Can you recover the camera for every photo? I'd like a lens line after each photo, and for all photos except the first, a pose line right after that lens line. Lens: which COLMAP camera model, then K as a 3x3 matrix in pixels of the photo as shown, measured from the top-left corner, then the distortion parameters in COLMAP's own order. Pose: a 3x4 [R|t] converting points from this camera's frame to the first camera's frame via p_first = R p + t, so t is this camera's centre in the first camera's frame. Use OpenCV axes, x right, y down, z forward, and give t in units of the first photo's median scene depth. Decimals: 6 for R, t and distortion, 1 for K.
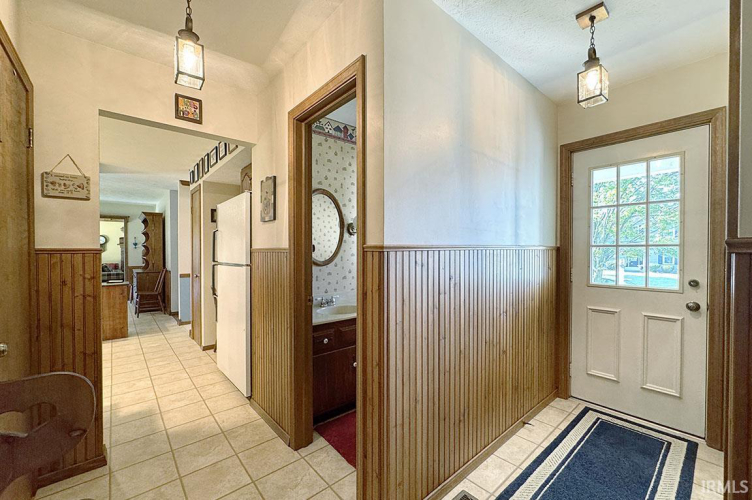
lens RADIAL K [[308.8, 0, 376.8], [0, 308.8, 253.1], [0, 0, 1]] dist [-0.004161, 0.000498]
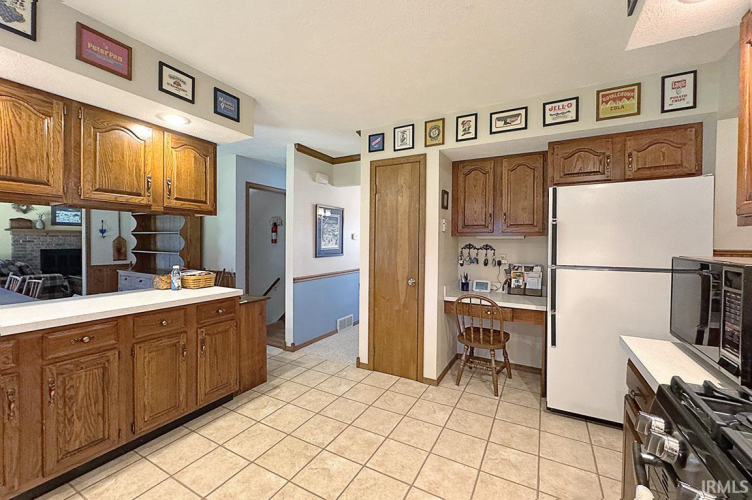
lens RADIAL K [[308.8, 0, 374.4], [0, 308.8, 246.2], [0, 0, 1]] dist [-0.004161, 0.000498]
pose [[0.933715, 0.008093, 0.357925, -1.264670], [-0.009840, 0.999947, 0.003062, -0.014050], [-0.357882, -0.006381, 0.933745, 0.502417]]
